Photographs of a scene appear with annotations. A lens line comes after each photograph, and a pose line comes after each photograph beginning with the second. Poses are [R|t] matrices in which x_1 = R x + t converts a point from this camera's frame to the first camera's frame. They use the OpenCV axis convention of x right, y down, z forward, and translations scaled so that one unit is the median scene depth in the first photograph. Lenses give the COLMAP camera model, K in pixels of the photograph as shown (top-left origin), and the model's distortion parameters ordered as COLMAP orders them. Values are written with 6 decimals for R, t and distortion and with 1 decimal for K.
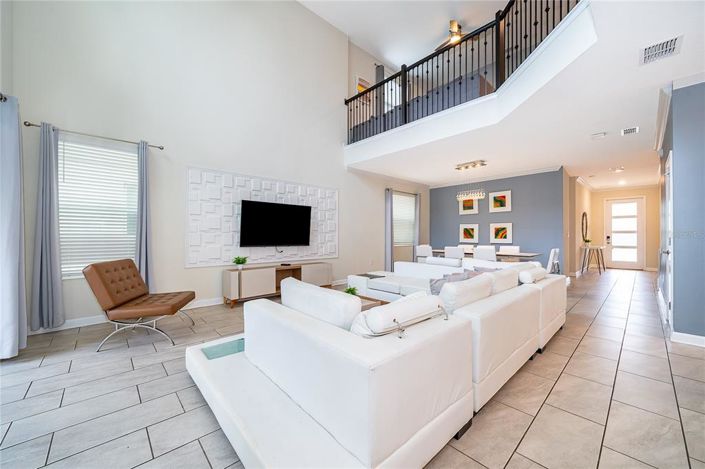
lens RADIAL K [[271.4, 0, 351.4], [0, 271.4, 236.3], [0, 0, 1]] dist [-0.013384, -0.000283]
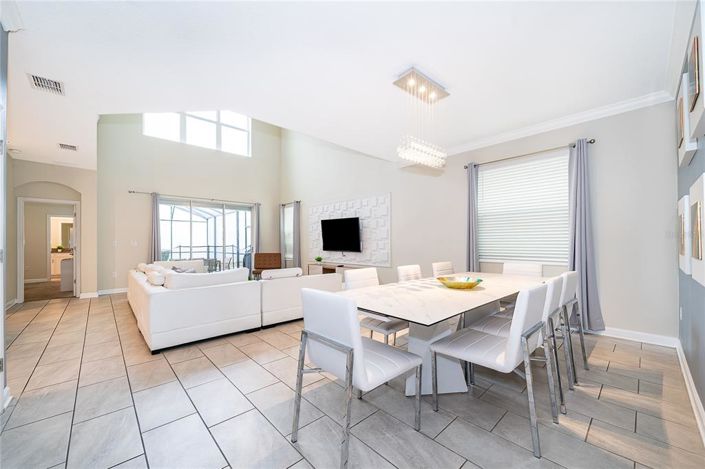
lens RADIAL K [[271.4, 0, 351.9], [0, 271.4, 235.0], [0, 0, 1]] dist [-0.013384, -0.000283]
pose [[0.004847, -0.021530, -0.999756, 1.086213], [0.007780, 0.999739, -0.021492, -0.014088], [0.999958, -0.007674, 0.005013, 1.088781]]
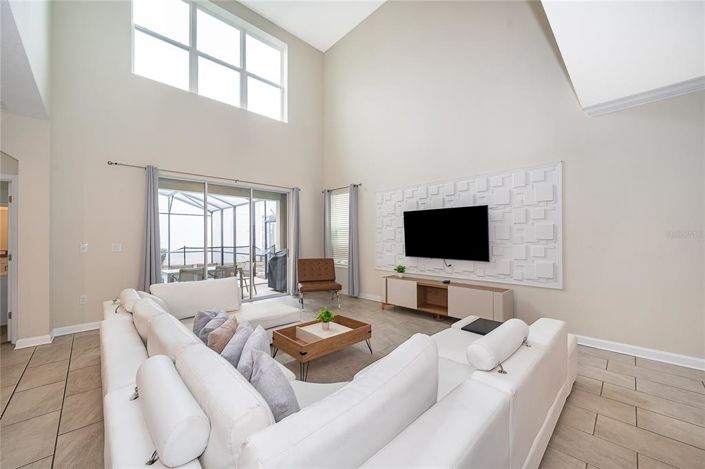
lens RADIAL K [[271.4, 0, 352.4], [0, 271.4, 235.9], [0, 0, 1]] dist [-0.013384, -0.000283]
pose [[0.022216, -0.007666, -0.999724, 0.594060], [0.001773, 0.999969, -0.007628, -0.029497], [0.999752, -0.001603, 0.022229, 0.723266]]
